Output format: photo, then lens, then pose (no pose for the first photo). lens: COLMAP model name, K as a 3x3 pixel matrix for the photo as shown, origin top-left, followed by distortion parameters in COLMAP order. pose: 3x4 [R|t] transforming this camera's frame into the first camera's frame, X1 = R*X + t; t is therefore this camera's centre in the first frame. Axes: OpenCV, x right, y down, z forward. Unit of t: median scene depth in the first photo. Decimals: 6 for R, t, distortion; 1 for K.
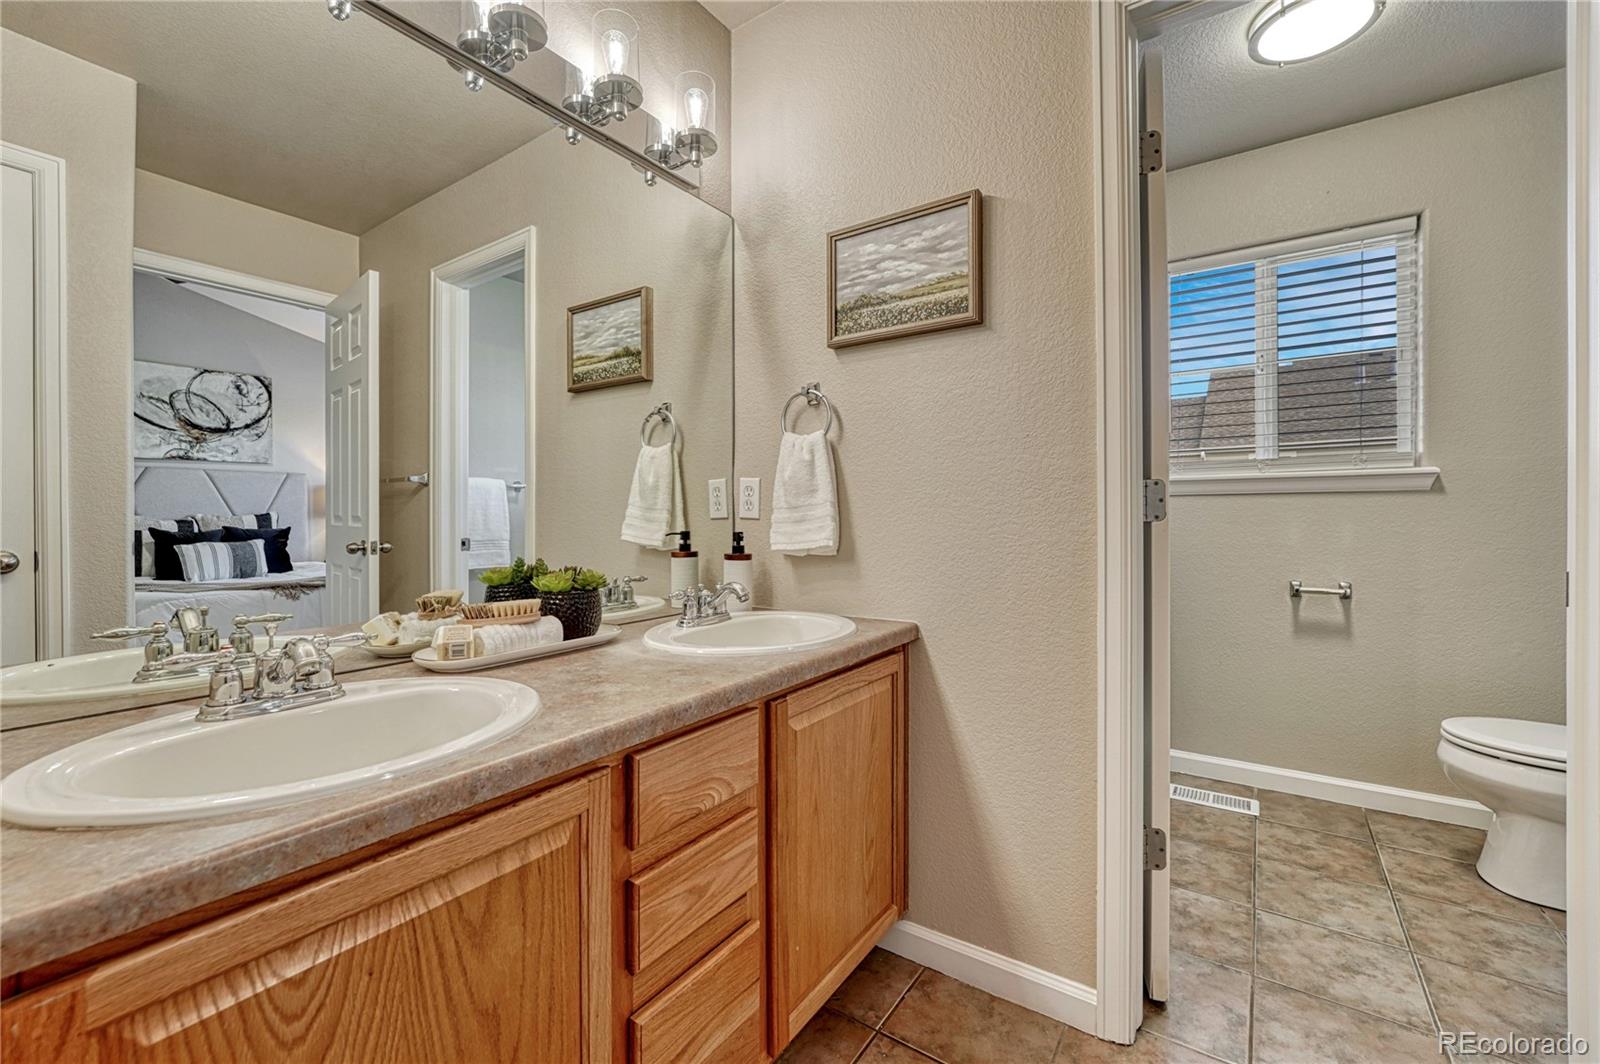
lens RADIAL K [[663.9, 0, 790.1], [0, 663.9, 524.9], [0, 0, 1]] dist [-0.012257, 0.002712]
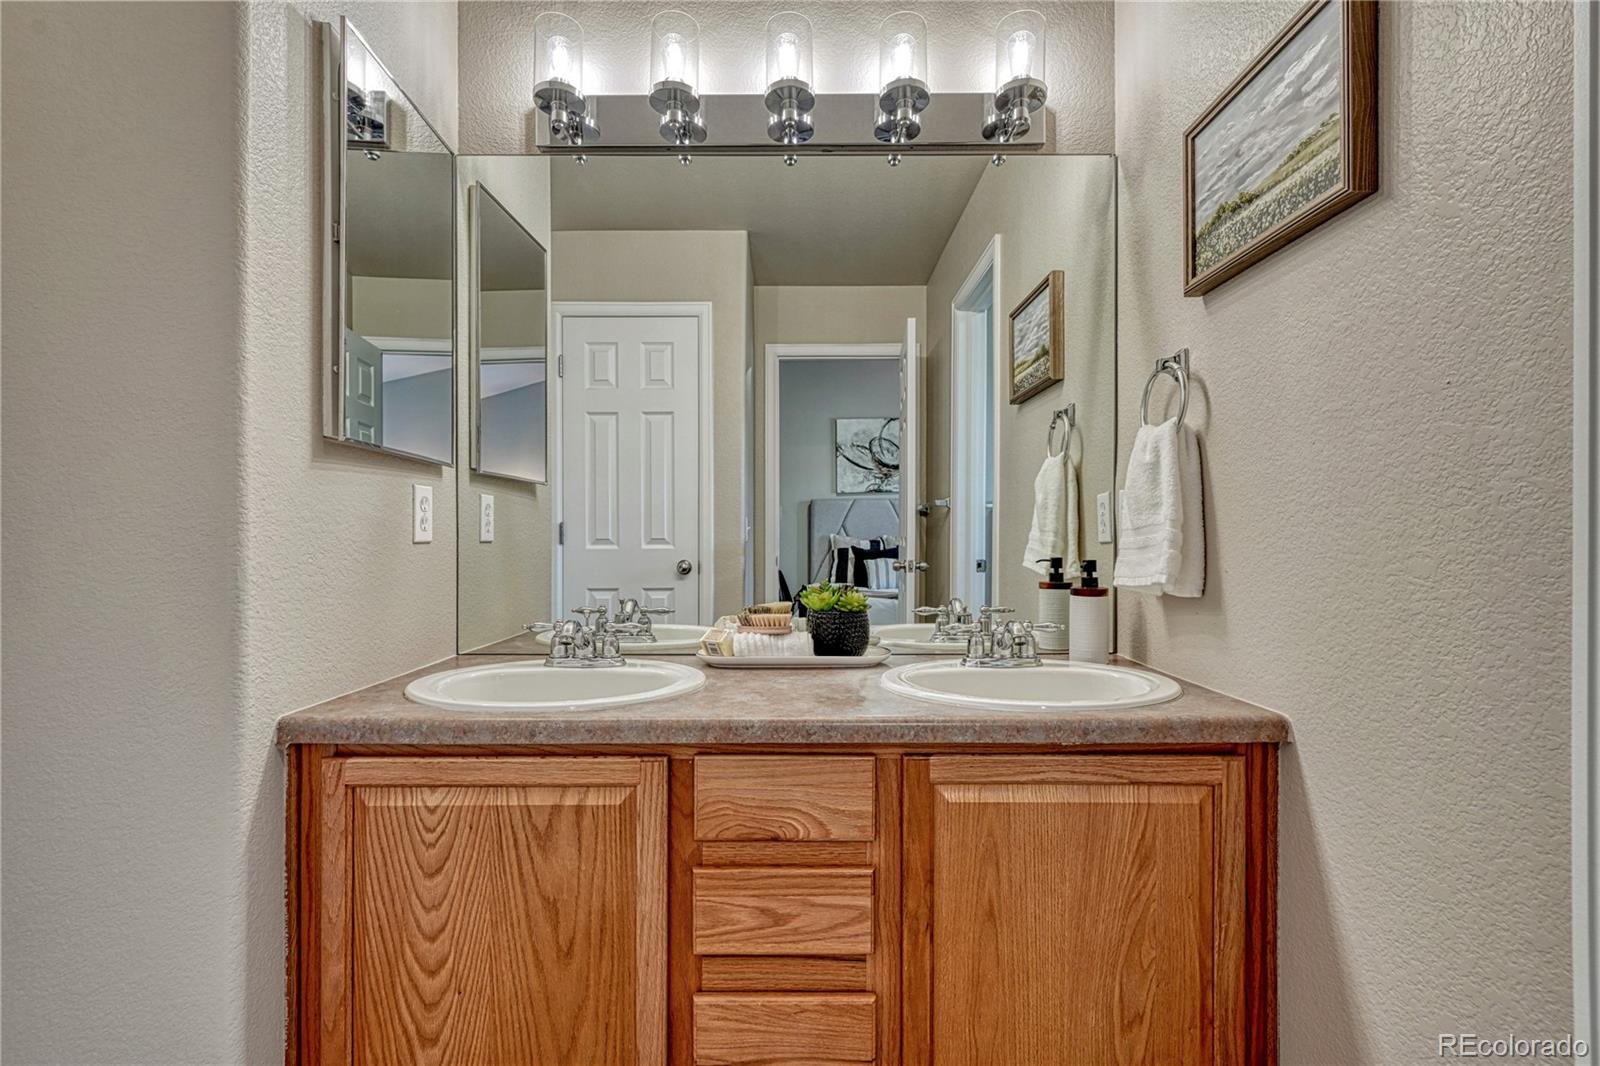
lens RADIAL K [[731.4, 0, 791.9], [0, 731.4, 543.8], [0, 0, 1]] dist [0.007446, -0.000929]
pose [[0.570826, 0.010490, -0.821004, 0.554927], [-0.014748, 0.999888, 0.002522, -0.007035], [0.820938, 0.010669, 0.570917, 0.276959]]
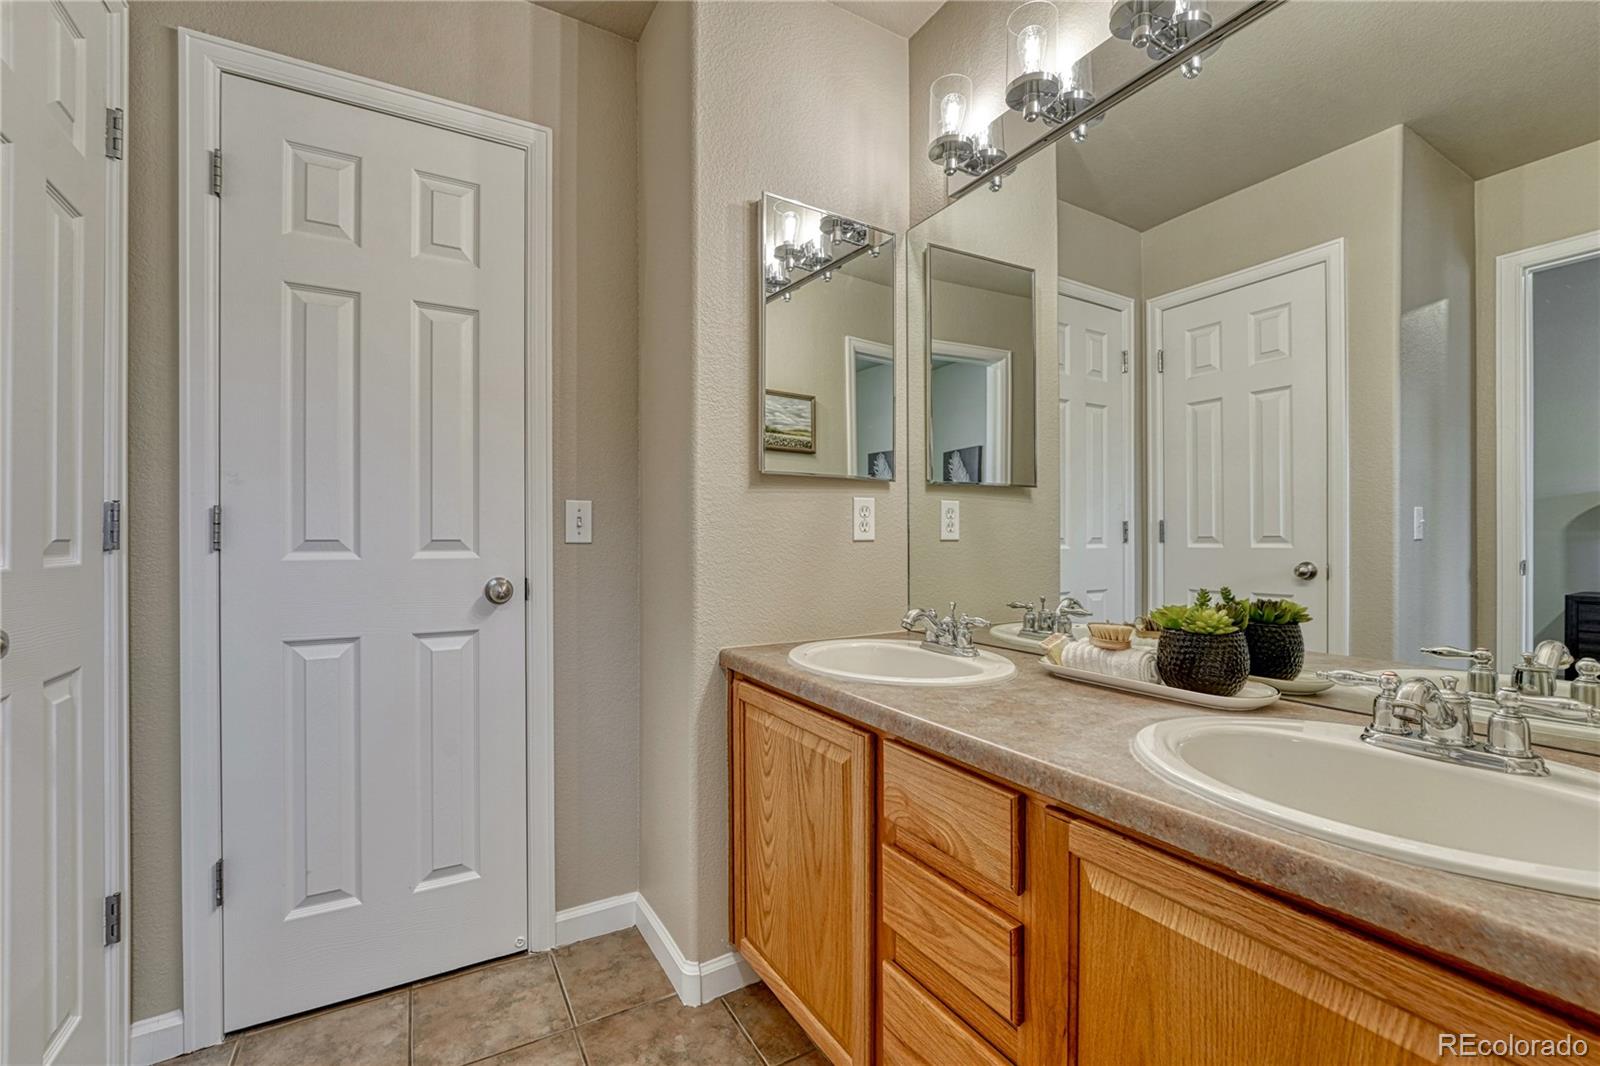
lens RADIAL K [[666.5, 0, 790.9], [0, 666.5, 542.3], [0, 0, 1]] dist [-0.011306, 0.001798]
pose [[-0.418289, 0.013542, -0.908213, 0.595317], [-0.009464, 0.999770, 0.019267, -0.018598], [0.908265, 0.016655, -0.418065, 0.866385]]
